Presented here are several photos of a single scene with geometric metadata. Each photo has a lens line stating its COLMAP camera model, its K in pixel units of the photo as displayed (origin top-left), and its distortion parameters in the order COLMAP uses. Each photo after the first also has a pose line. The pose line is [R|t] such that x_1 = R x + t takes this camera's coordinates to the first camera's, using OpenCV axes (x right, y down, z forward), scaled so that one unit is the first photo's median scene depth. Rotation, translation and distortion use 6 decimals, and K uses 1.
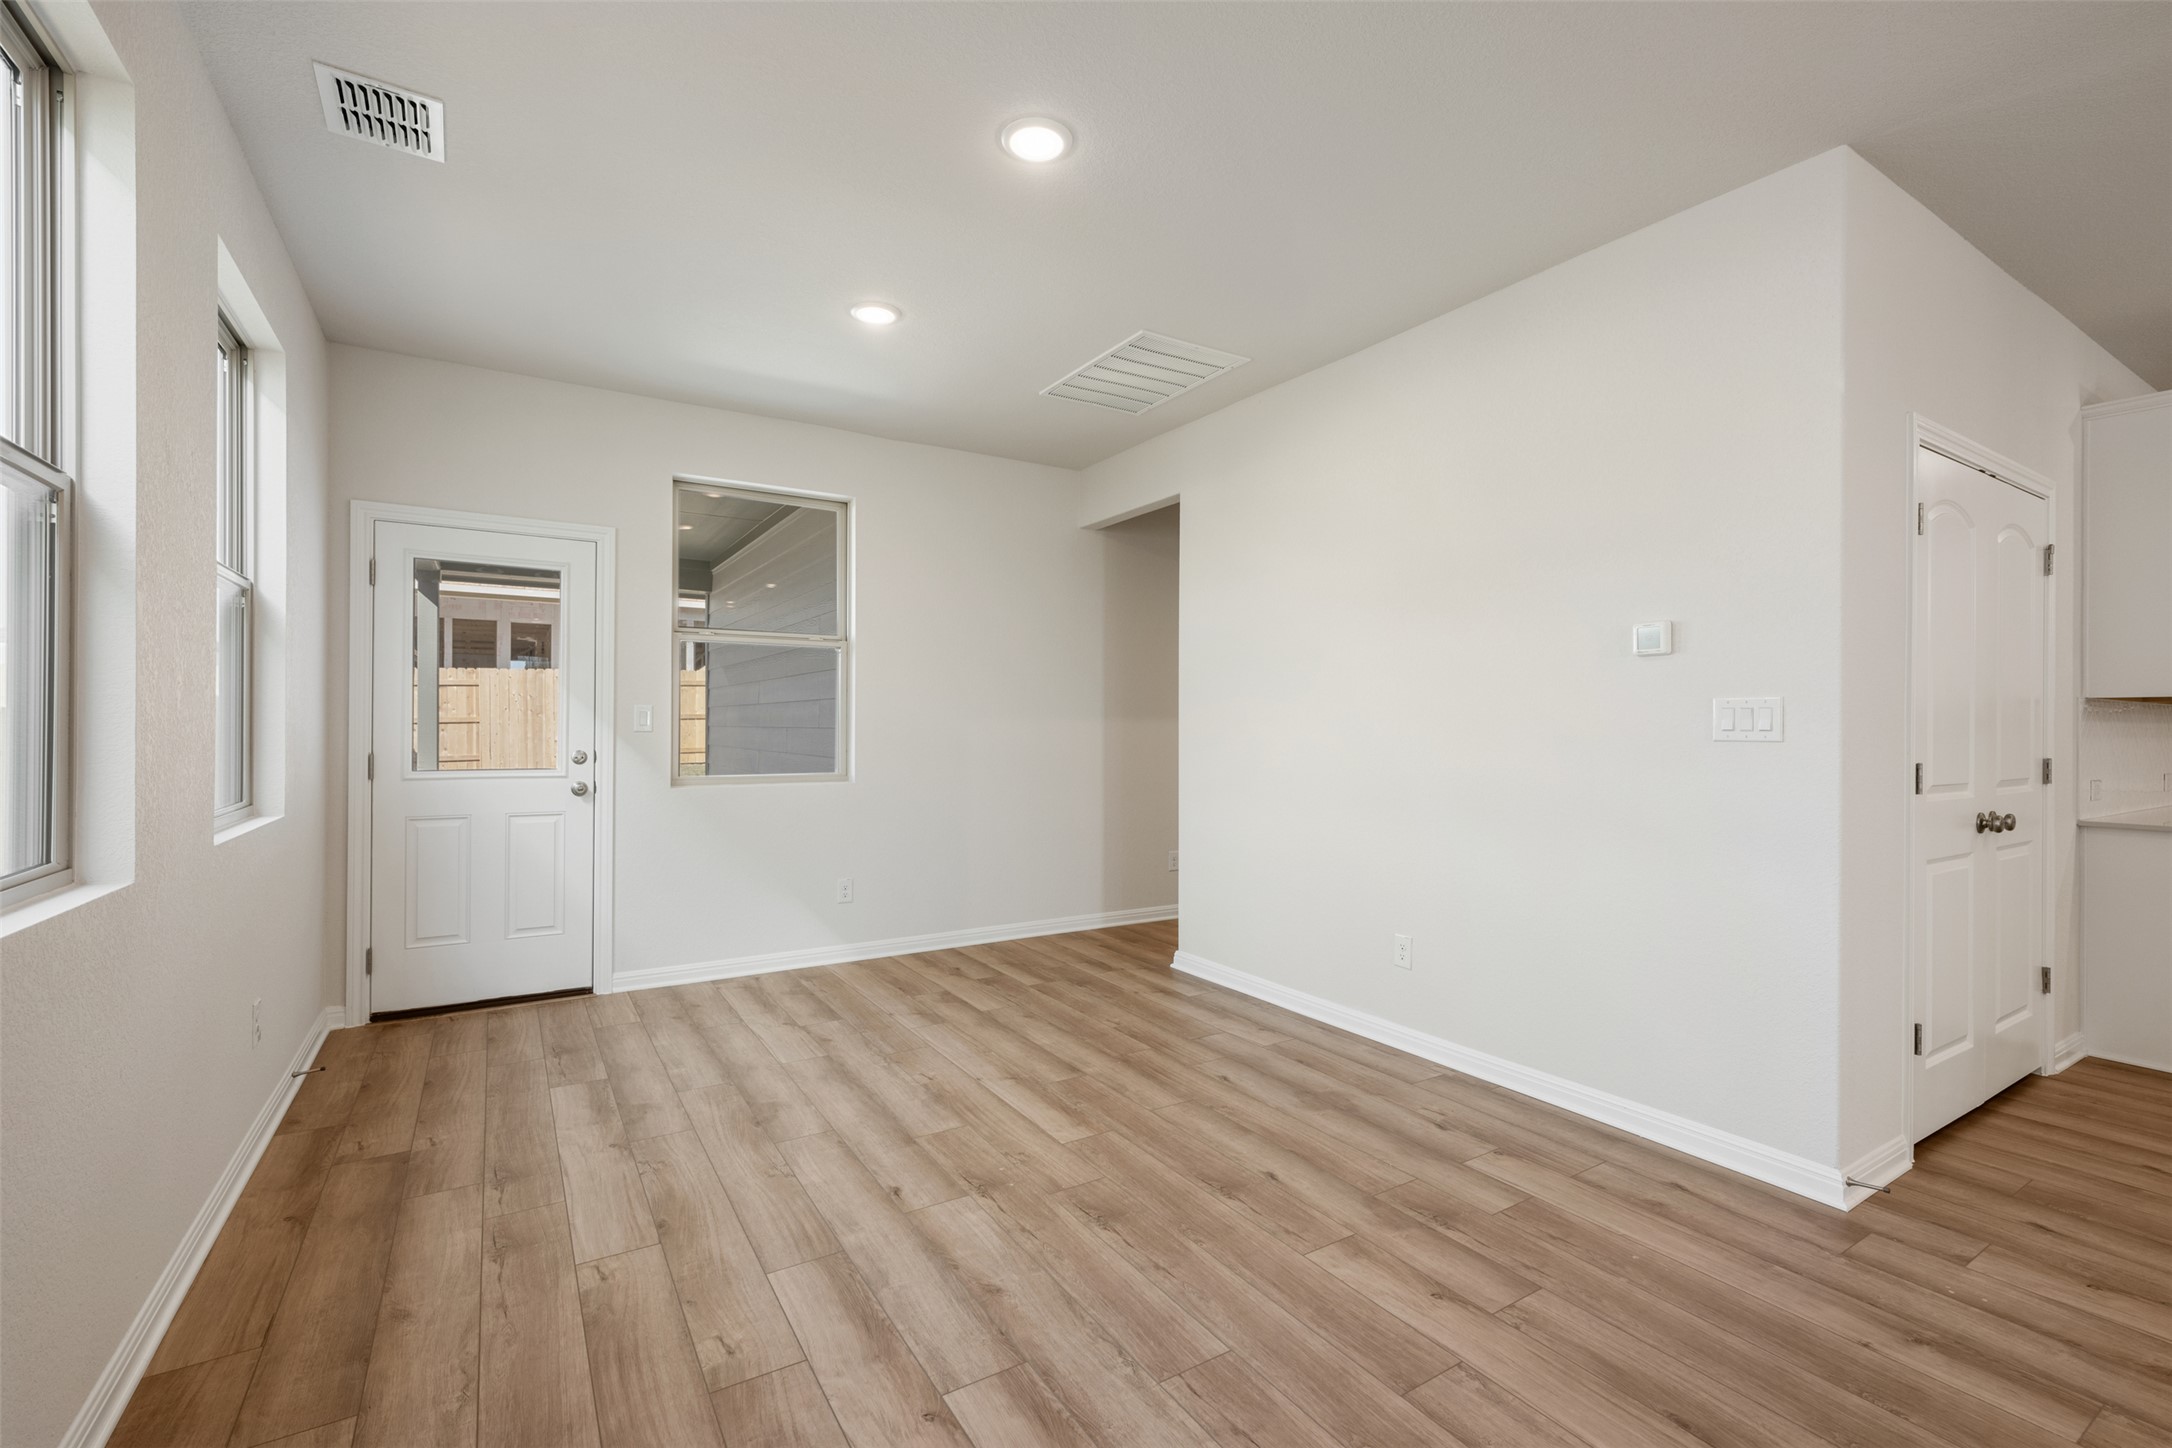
lens RADIAL K [[938.7, 0, 1083.2], [0, 938.7, 725.7], [0, 0, 1]] dist [-0.001744, 0.000287]
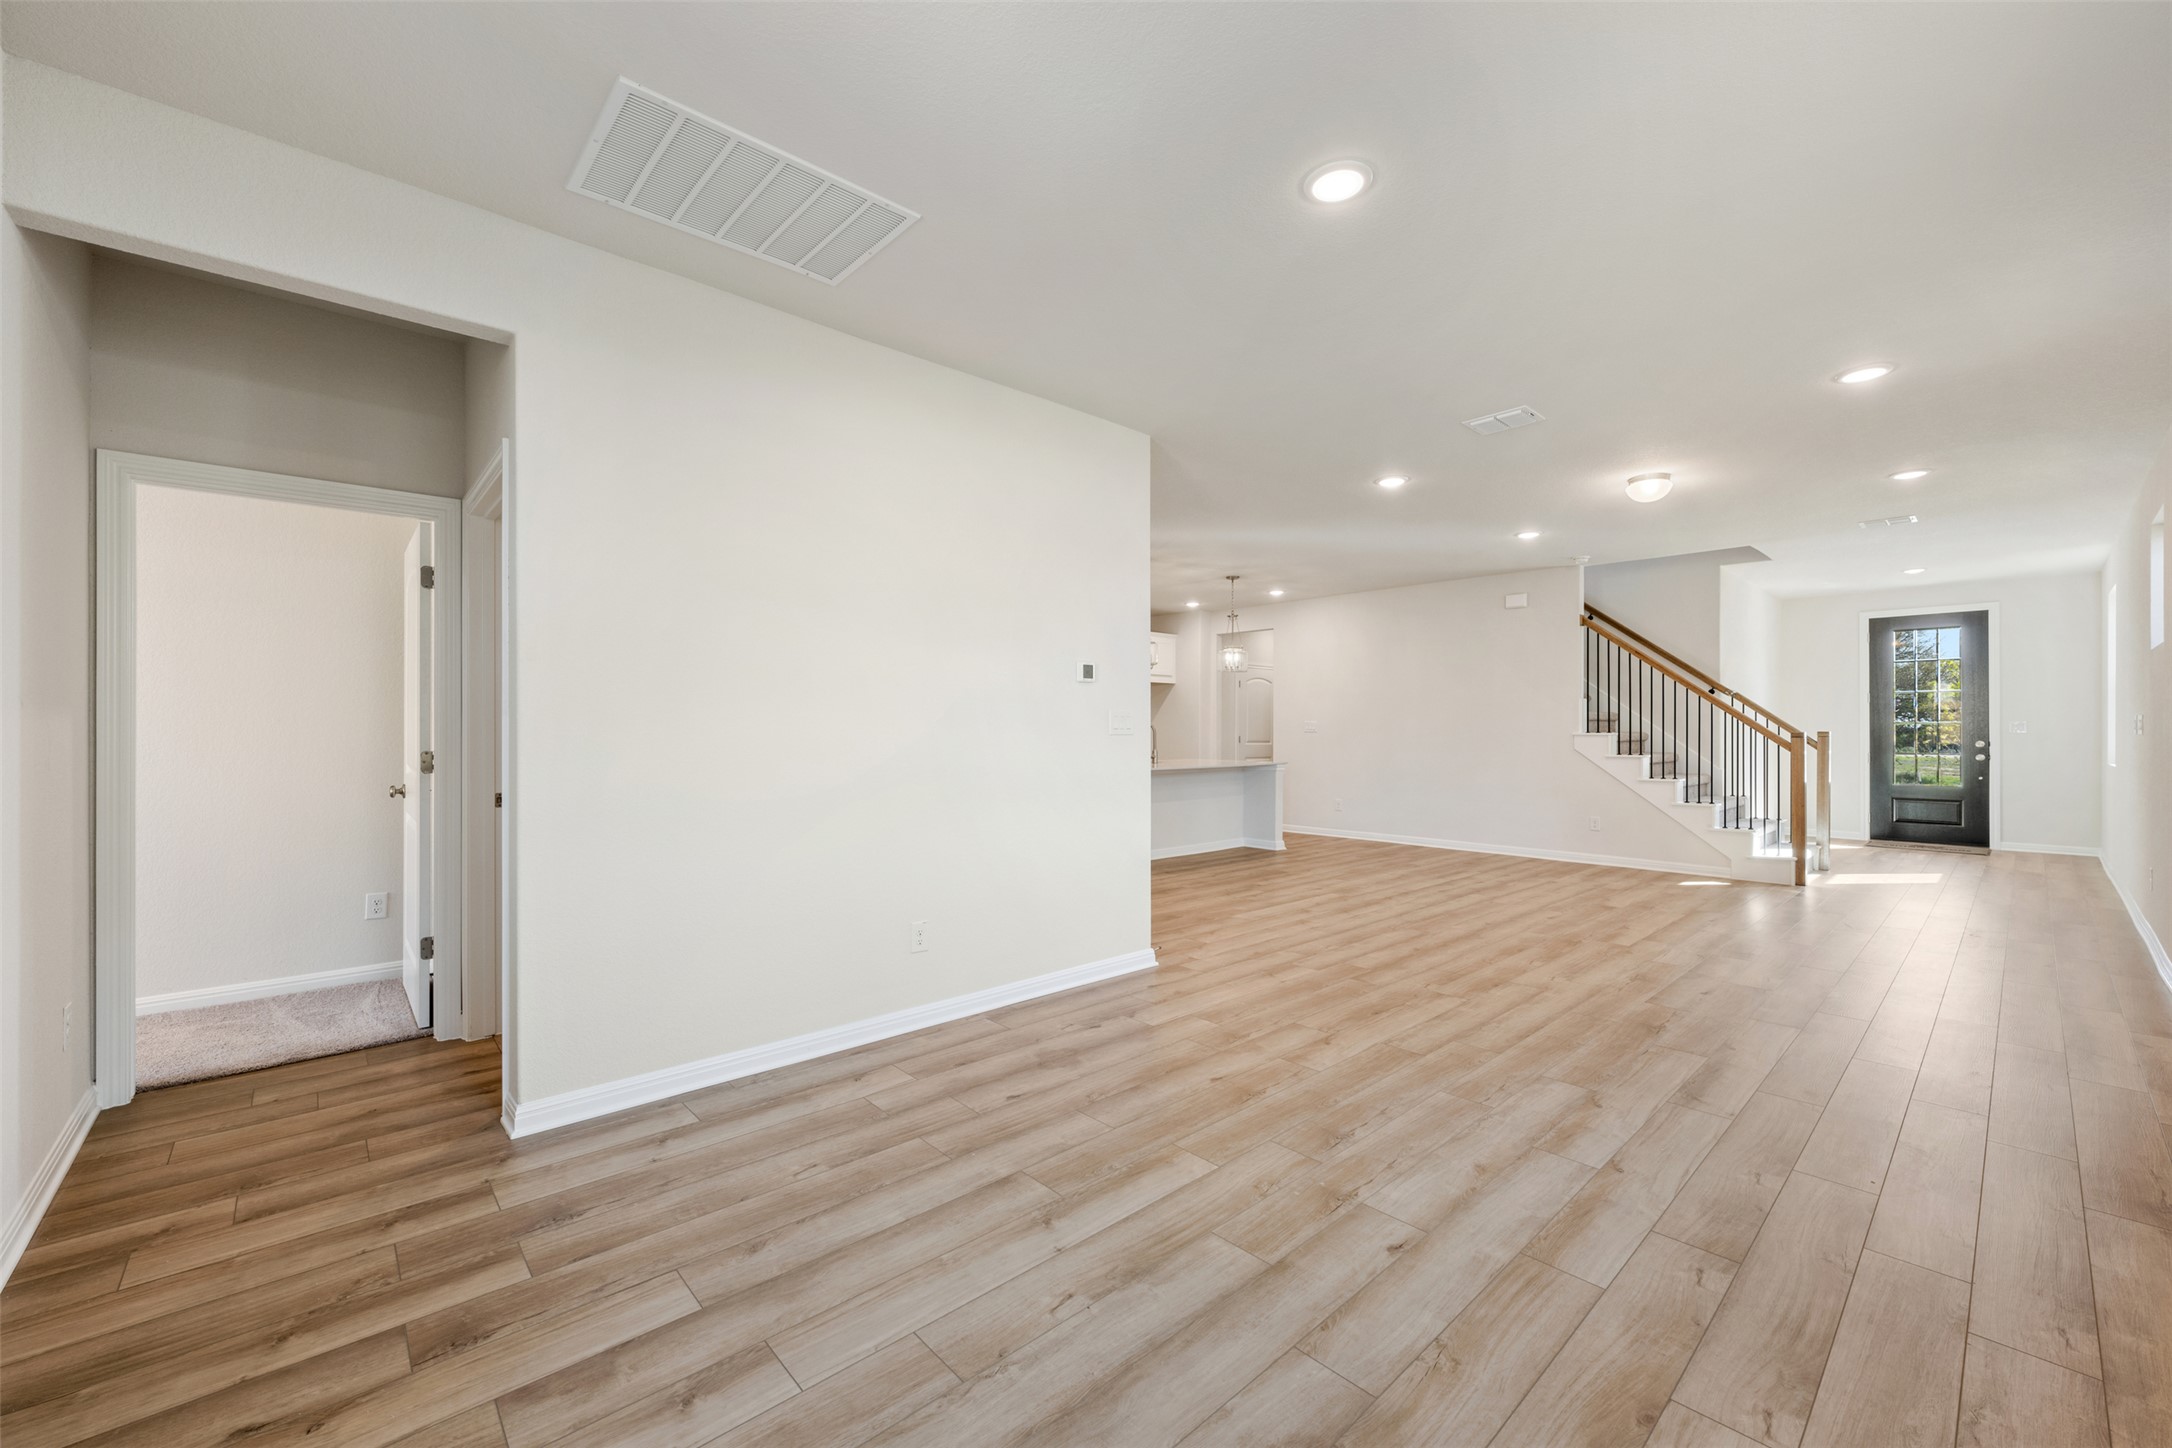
lens RADIAL K [[857.4, 0, 1083.3], [0, 857.4, 731.2], [0, 0, 1]] dist [-0.001199, 0.000268]
pose [[-0.176513, -0.008256, 0.984264, -0.642916], [-0.002095, 0.999966, 0.008012, -0.002233], [-0.984296, -0.000648, -0.176524, 0.975059]]
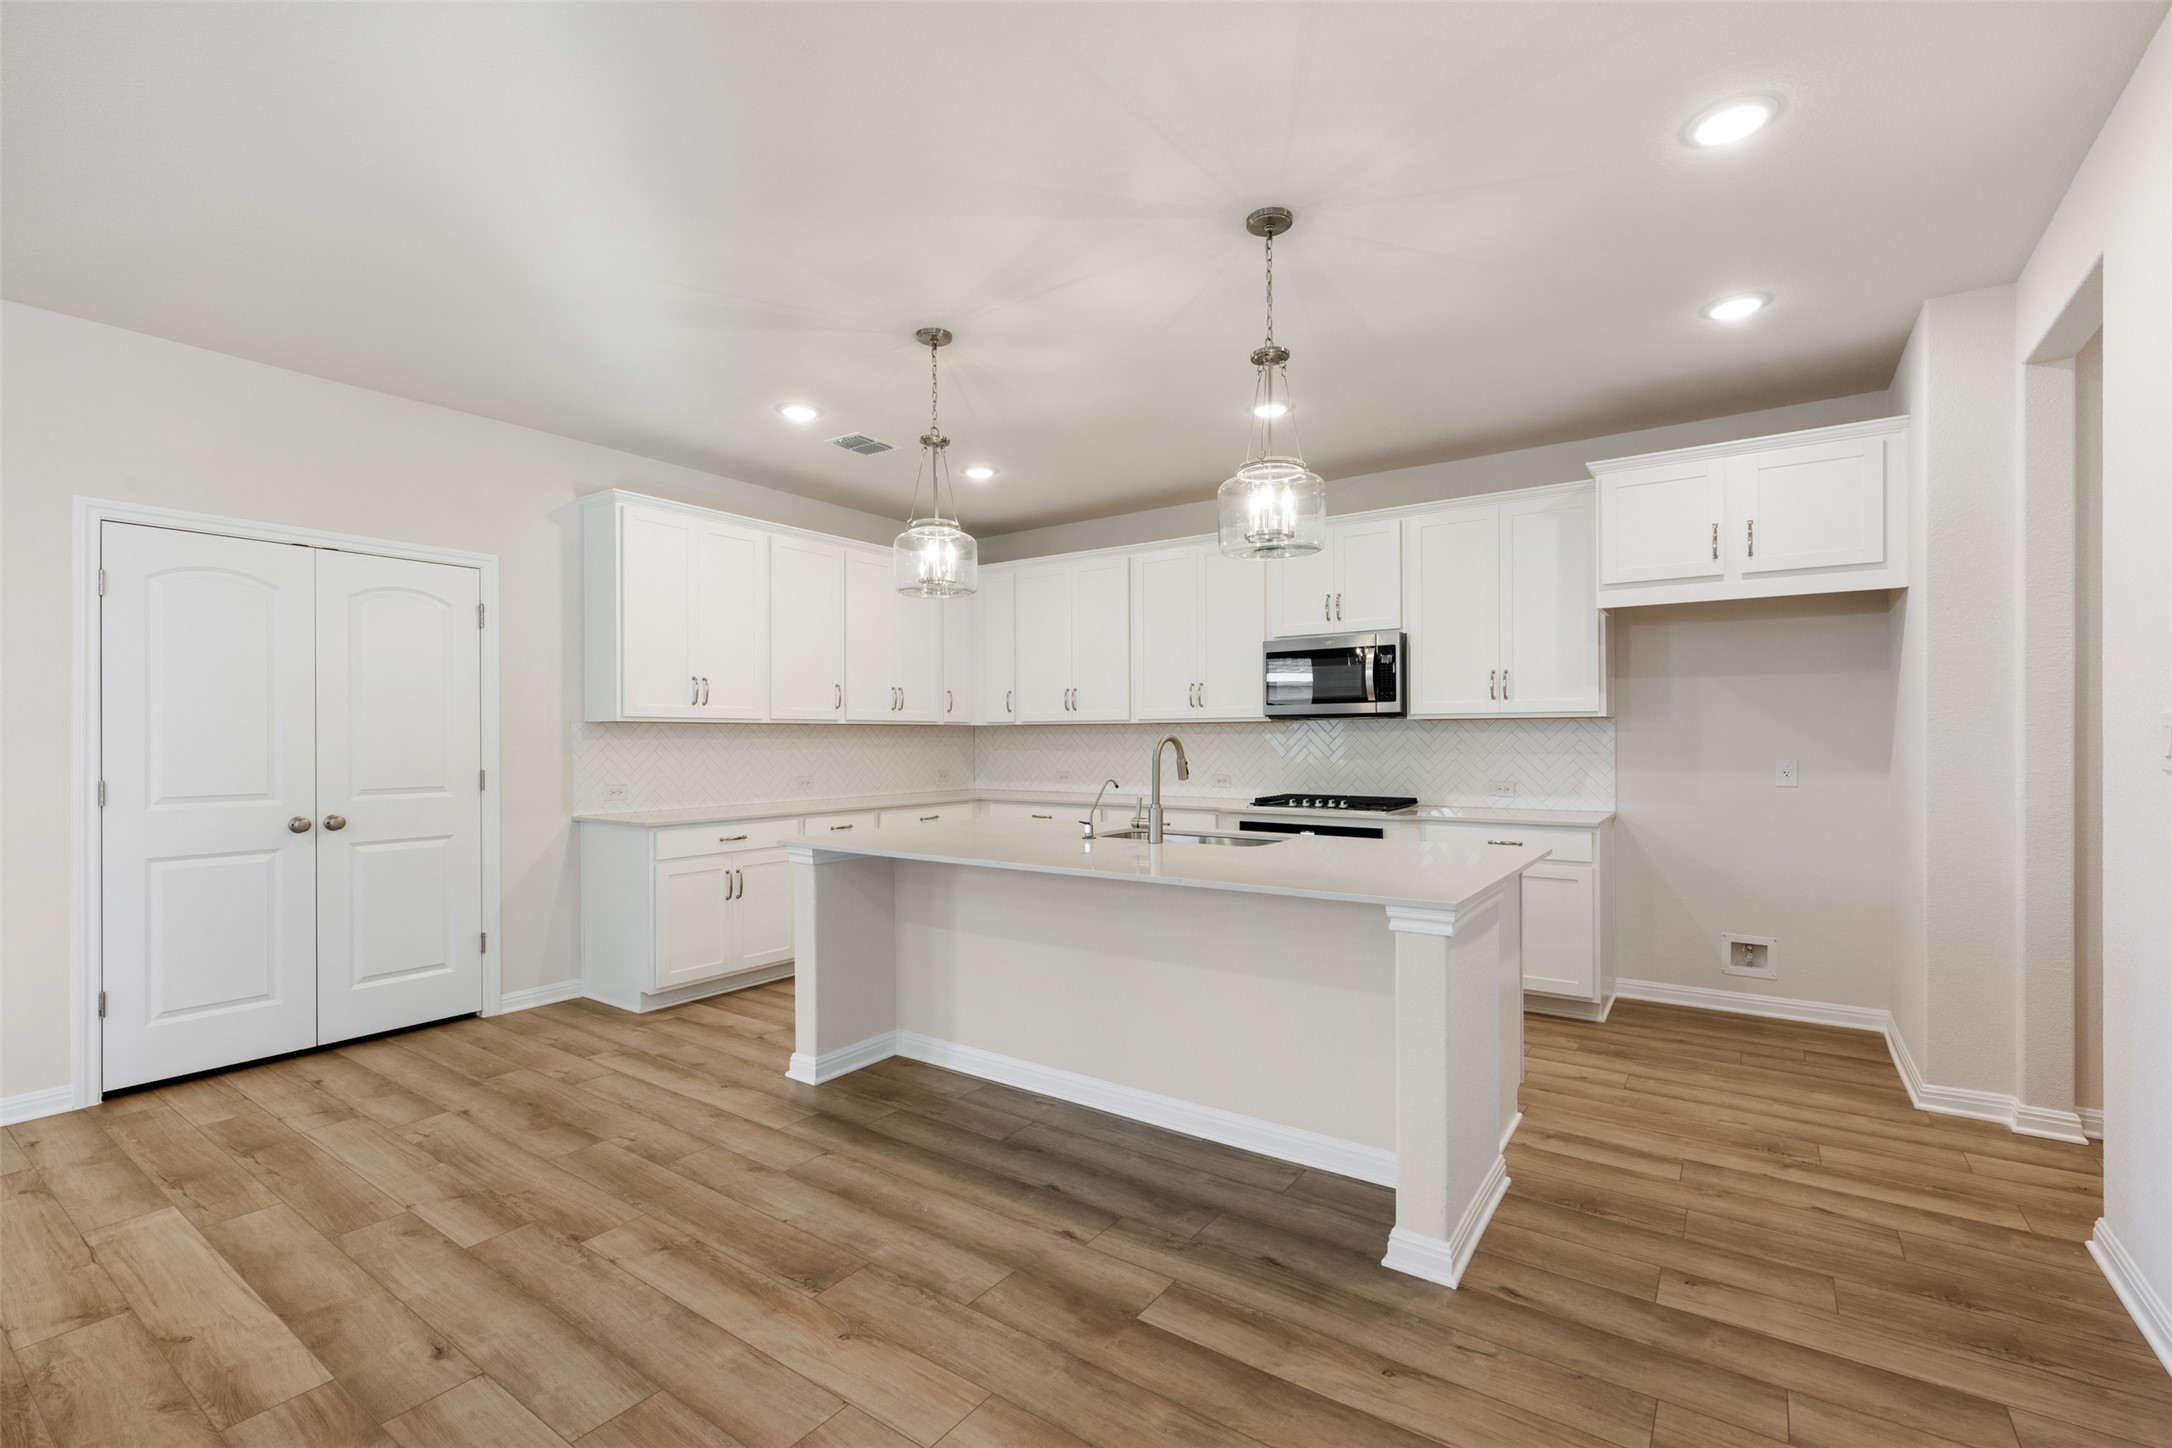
lens RADIAL K [[952.3, 0, 1081.0], [0, 952.3, 737.2], [0, 0, 1]] dist [-0.002378, -0.000233]
pose [[0.922549, -0.010844, 0.385727, 1.173661], [0.010353, 0.999941, 0.003351, -0.006074], [-0.385740, 0.000902, 0.922607, -0.473957]]
